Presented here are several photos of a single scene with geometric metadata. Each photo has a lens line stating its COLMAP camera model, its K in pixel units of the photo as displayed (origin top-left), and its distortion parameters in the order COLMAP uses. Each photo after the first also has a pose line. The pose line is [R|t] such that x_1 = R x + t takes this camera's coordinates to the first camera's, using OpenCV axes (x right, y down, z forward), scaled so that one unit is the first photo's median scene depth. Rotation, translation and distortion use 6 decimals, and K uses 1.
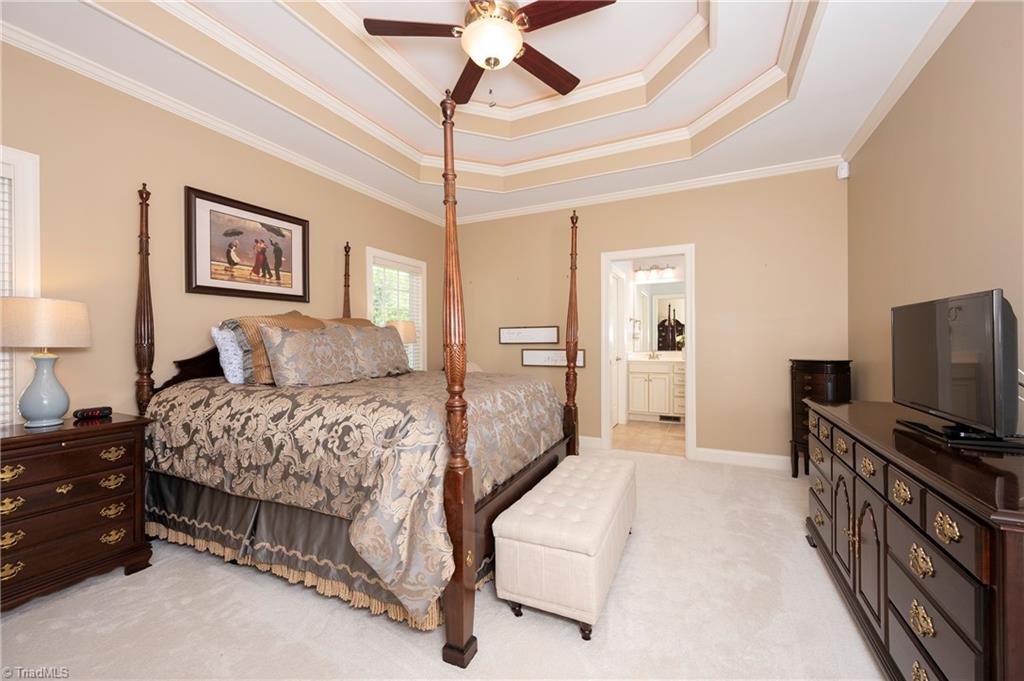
lens RADIAL K [[396.6, 0, 512.0], [0, 396.6, 339.5], [0, 0, 1]] dist [-0.003648, -0.000231]
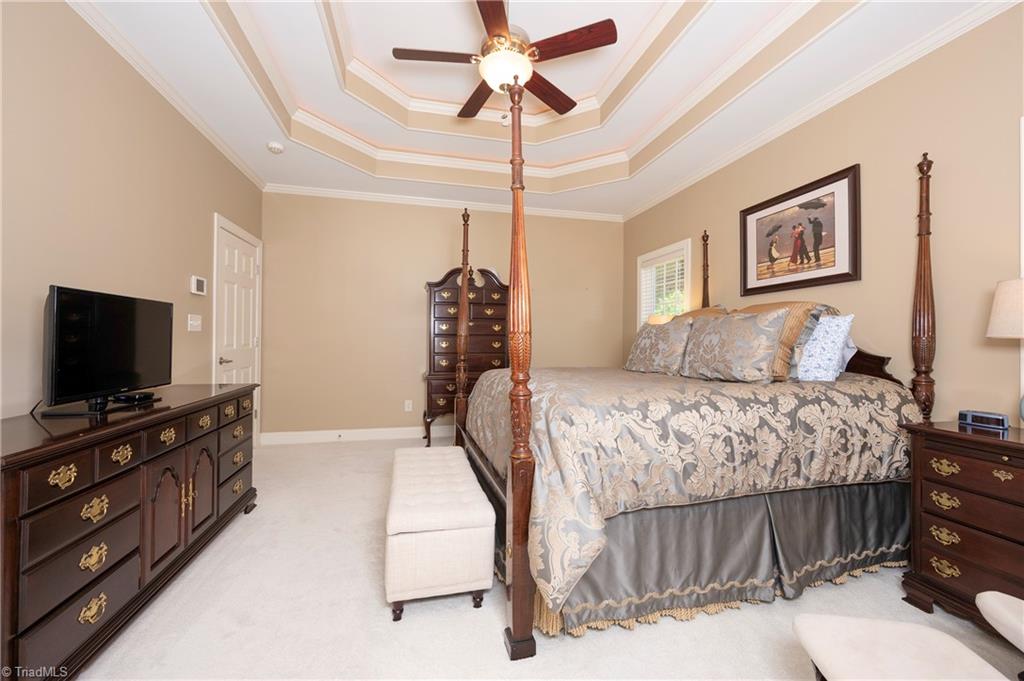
lens RADIAL K [[396.6, 0, 508.2], [0, 396.6, 338.7], [0, 0, 1]] dist [-0.003648, -0.000231]
pose [[-0.767556, 0.000130, -0.640981, 0.454773], [0.000233, 1.000000, -0.000077, 0.012361], [0.640981, -0.000208, -0.767556, 1.254650]]
